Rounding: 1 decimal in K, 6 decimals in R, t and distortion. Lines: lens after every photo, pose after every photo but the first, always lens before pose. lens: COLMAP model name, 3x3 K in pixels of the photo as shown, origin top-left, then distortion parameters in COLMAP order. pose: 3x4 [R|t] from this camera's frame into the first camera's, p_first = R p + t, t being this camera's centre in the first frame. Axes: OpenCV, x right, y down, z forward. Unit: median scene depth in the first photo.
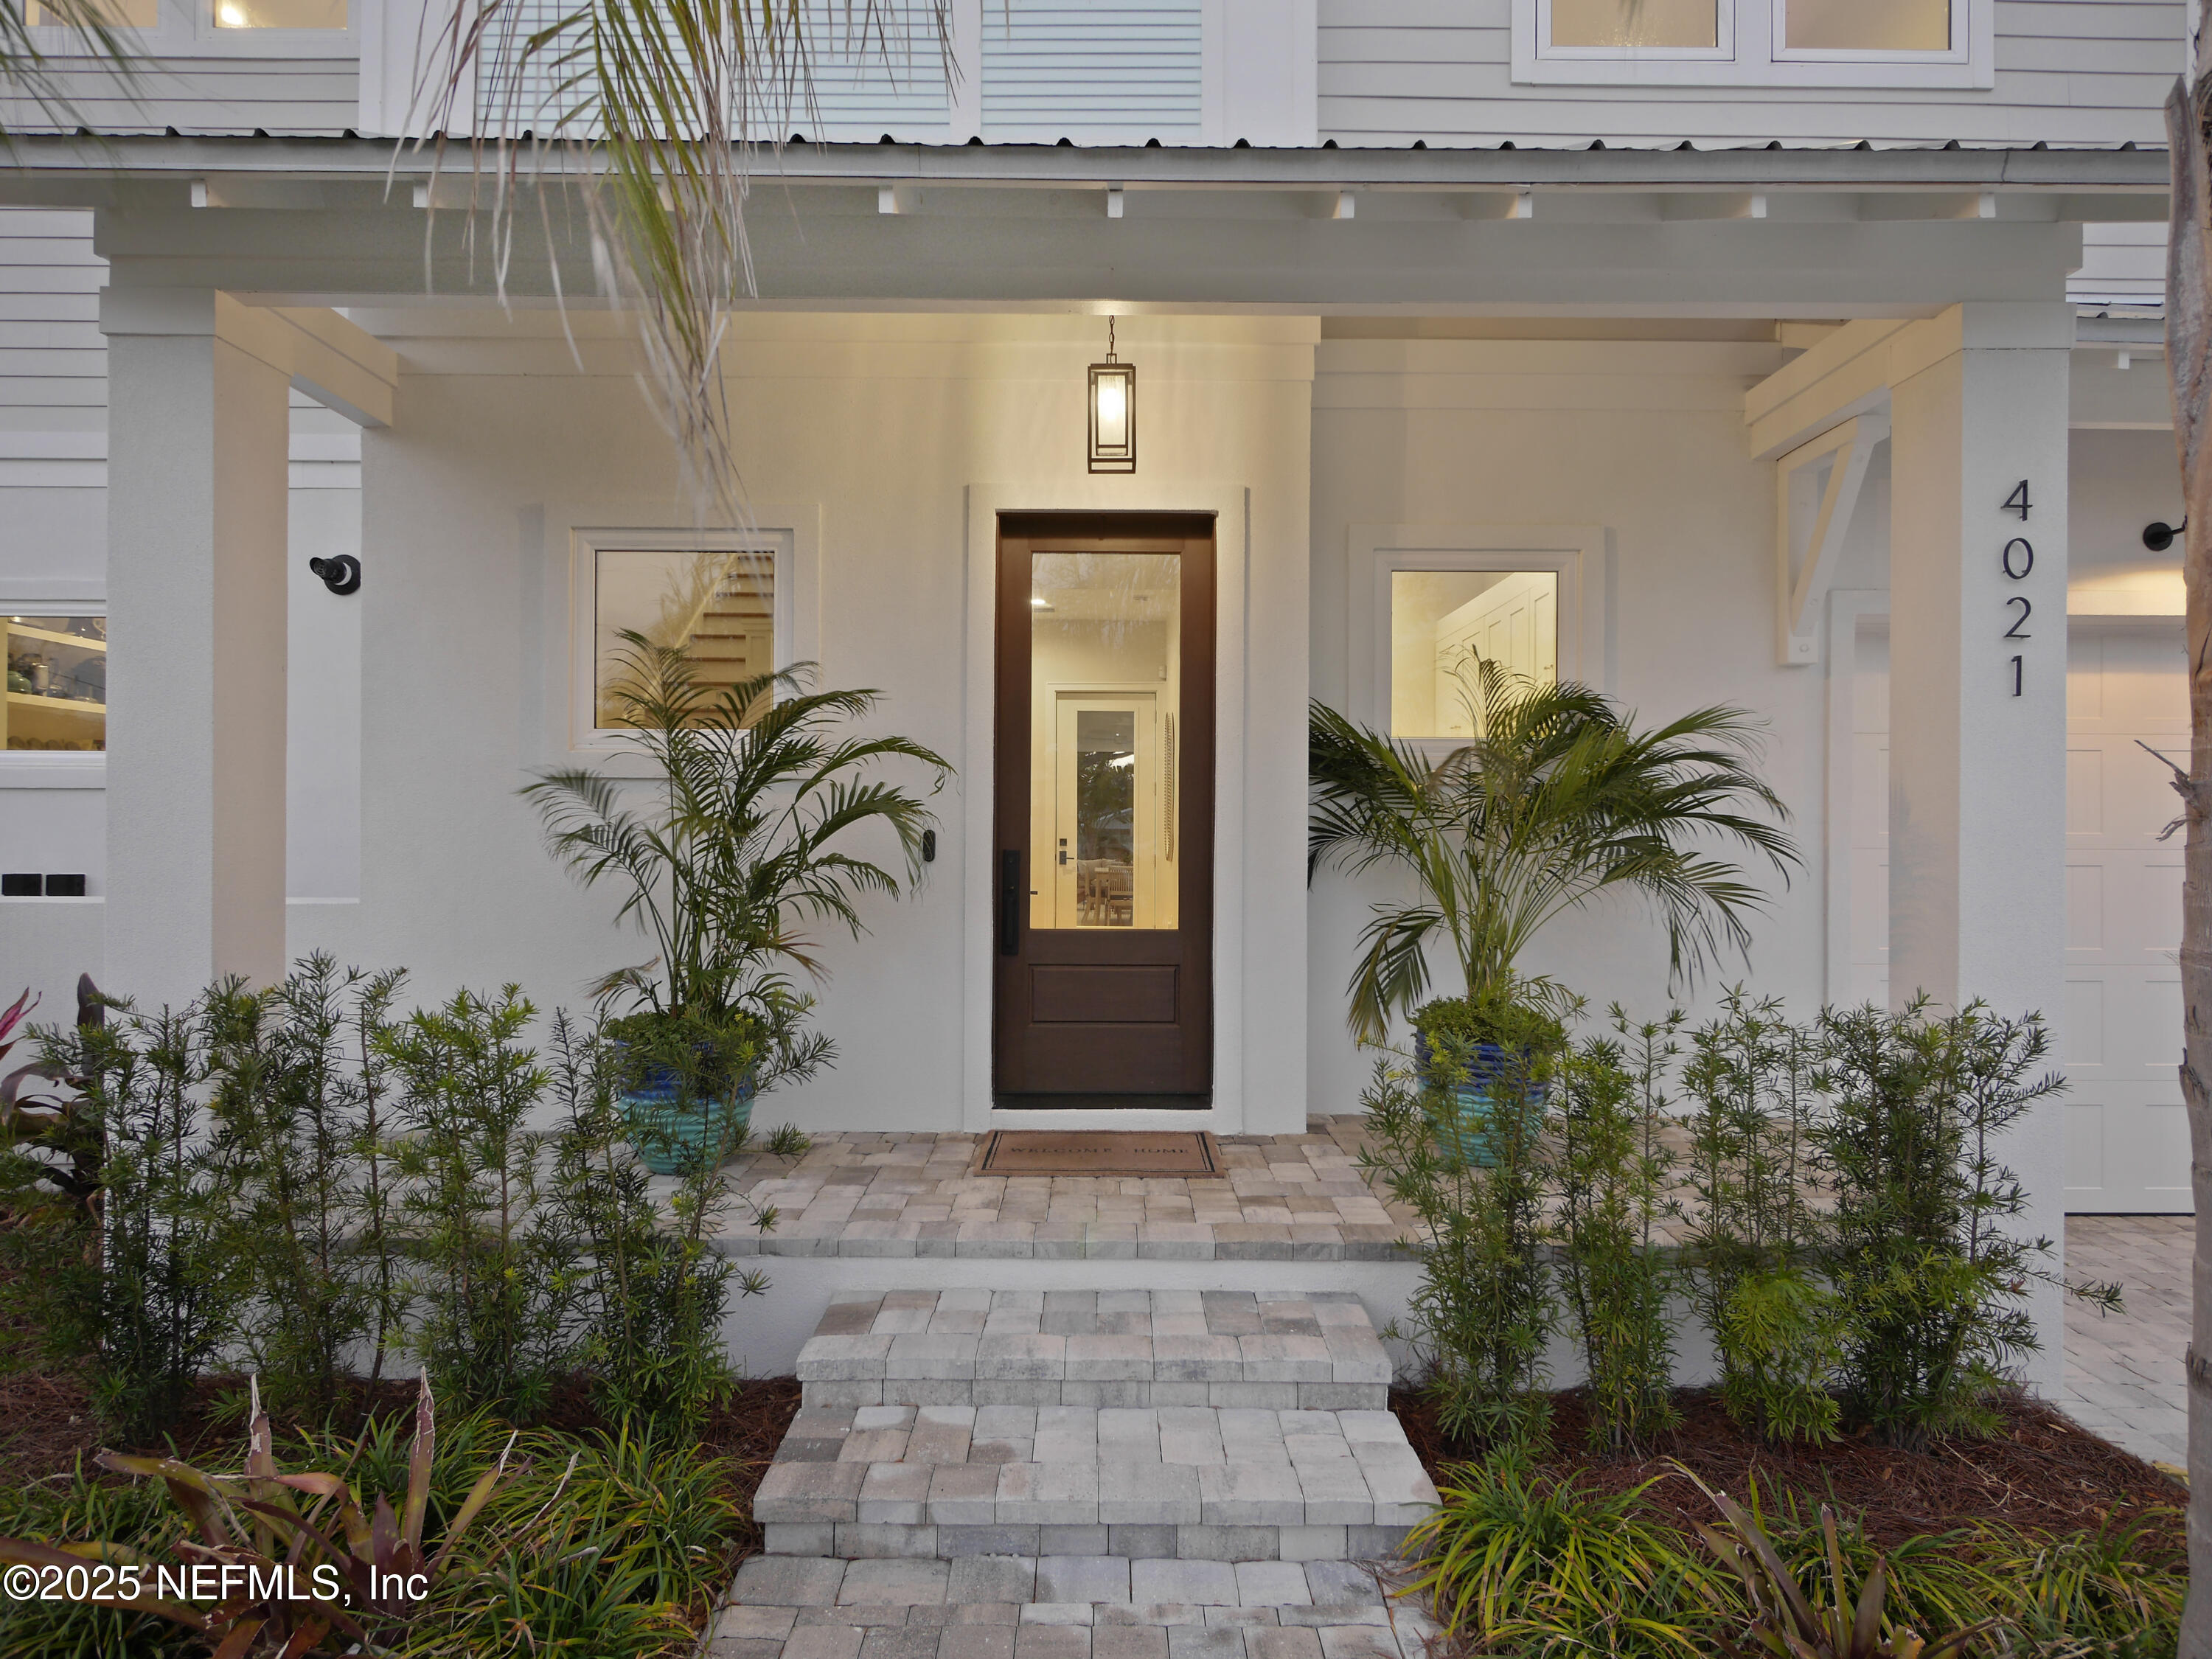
lens RADIAL K [[1575.1, 0, 1106.0], [0, 1575.1, 829.5], [0, 0, 1]] dist [0.004913, 0.001075]
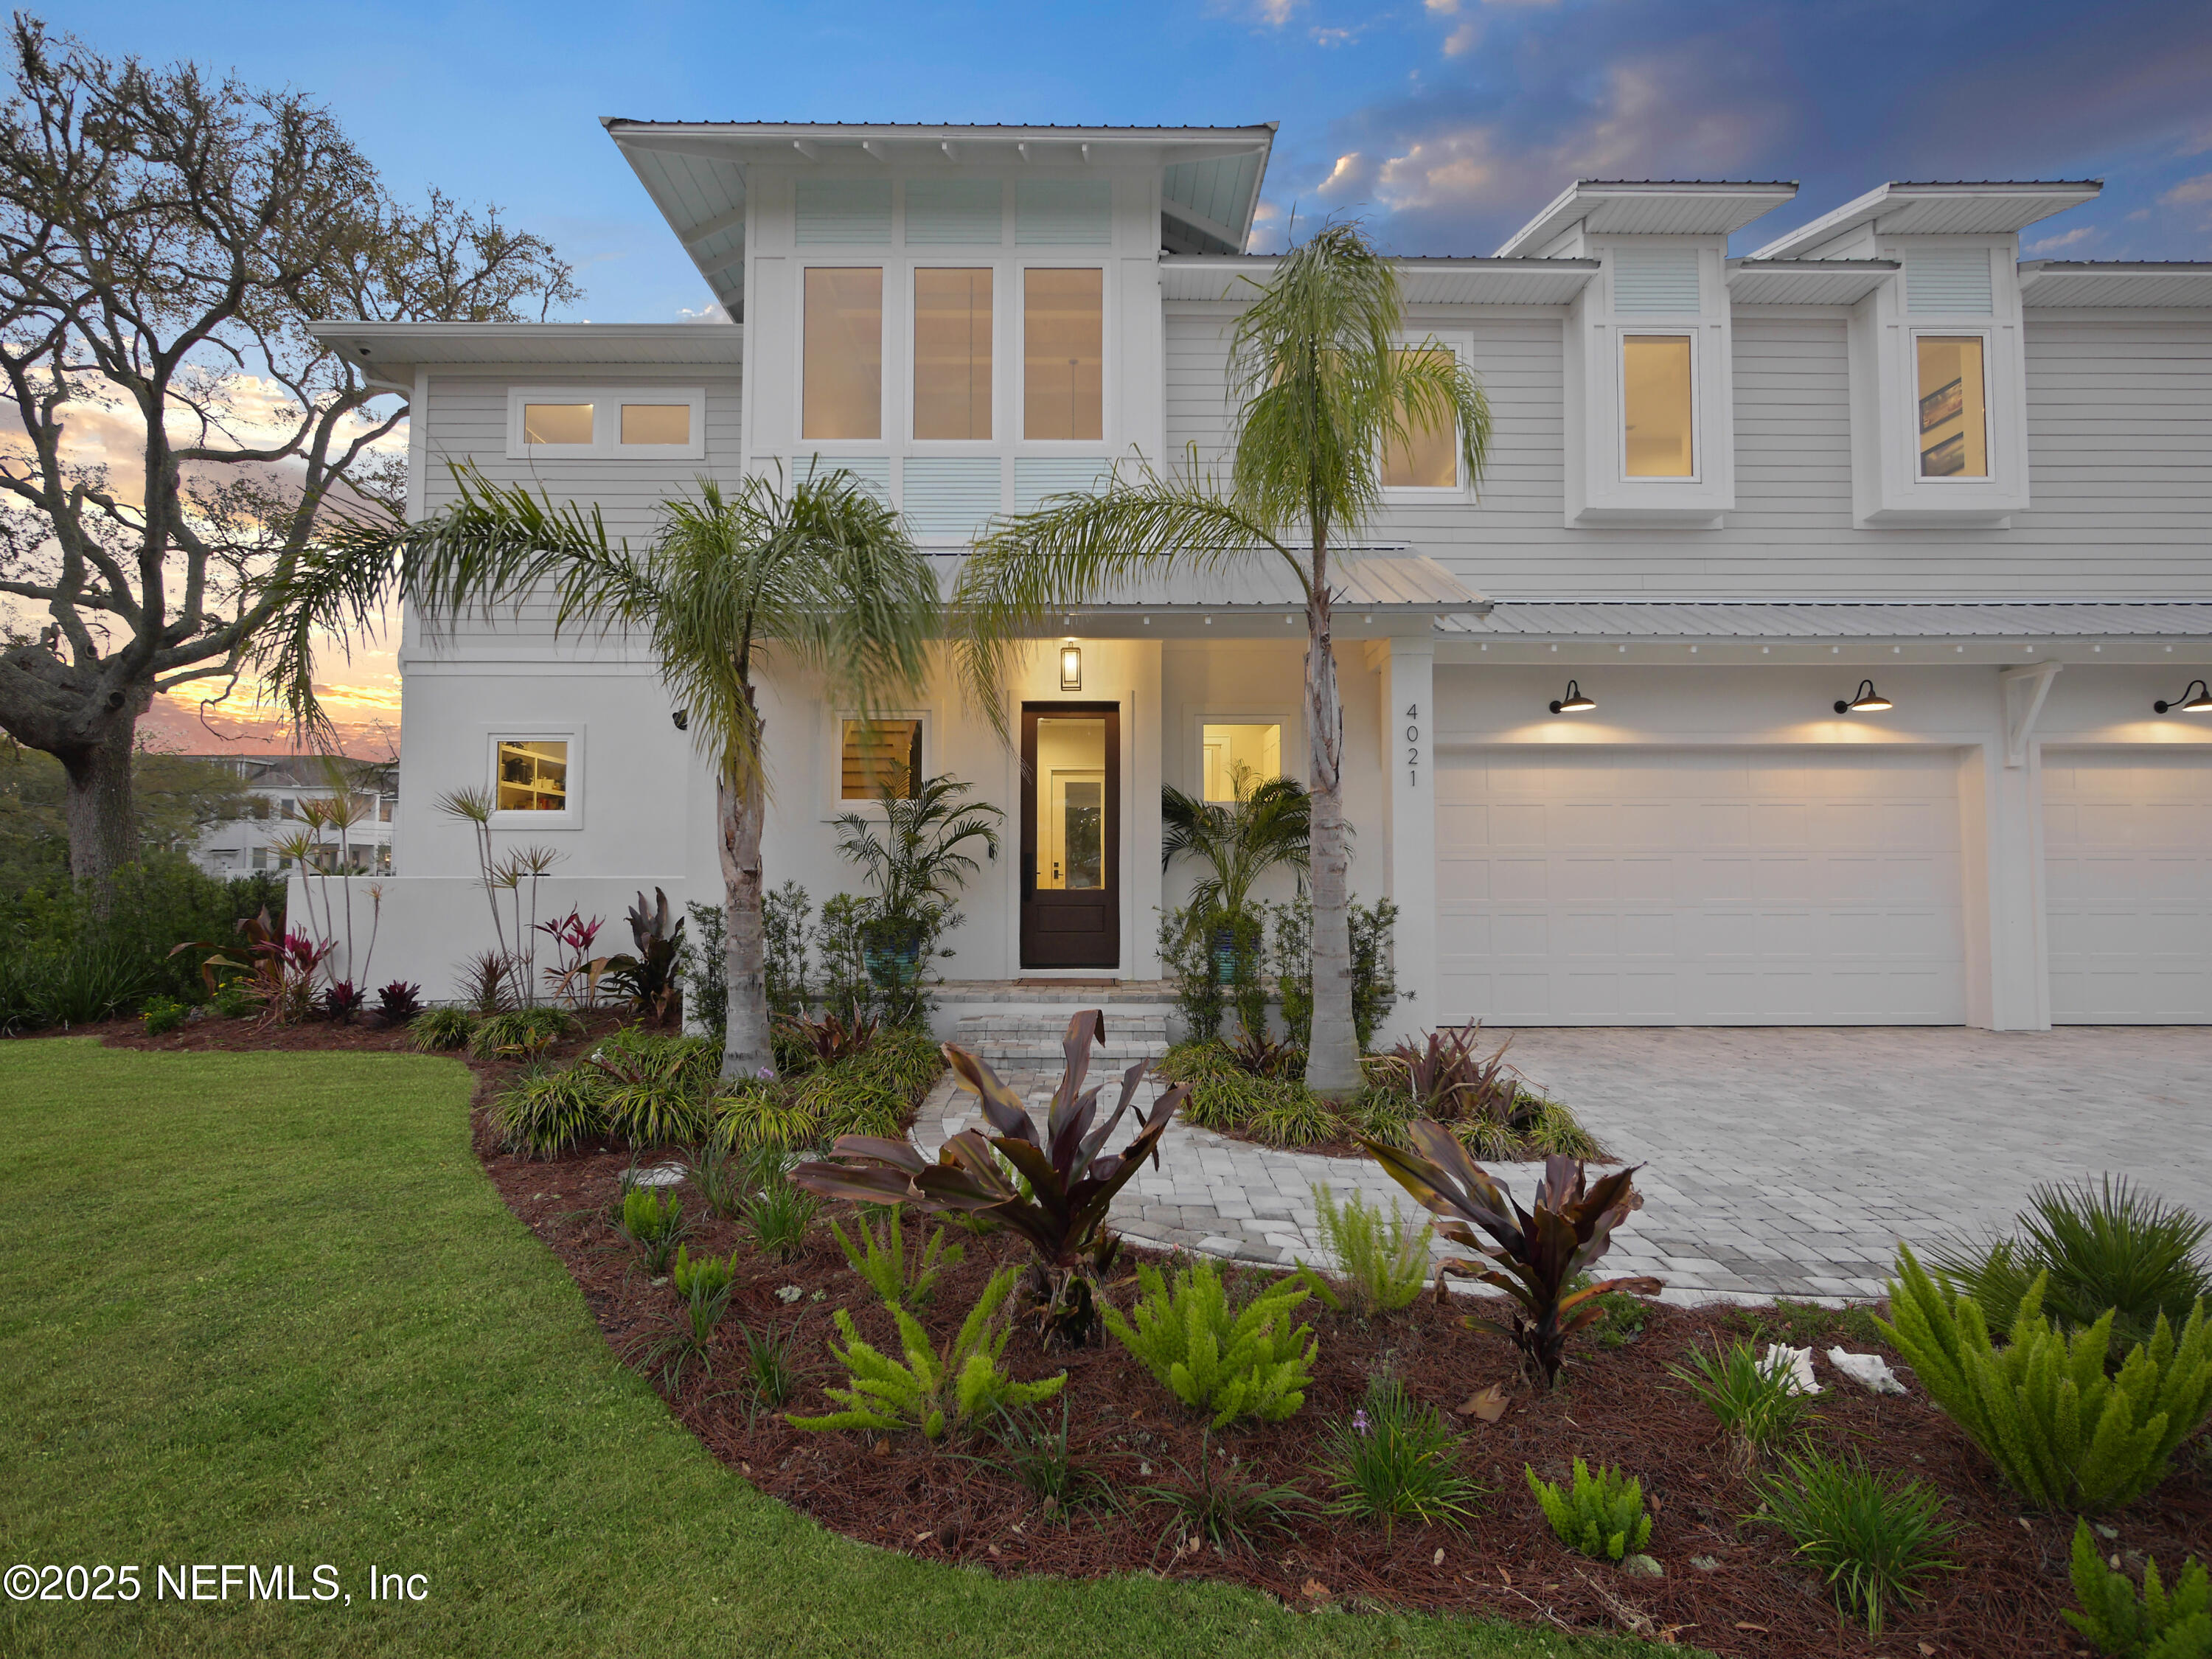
lens RADIAL K [[1035.2, 0, 1106.0], [0, 1035.2, 829.5], [0, 0, 1]] dist [-0.000113, -0.000007]
pose [[0.999778, -0.005174, 0.020436, 0.023447], [0.005760, 0.999570, -0.028745, 0.027005], [-0.020278, 0.028856, 0.999378, -0.553521]]
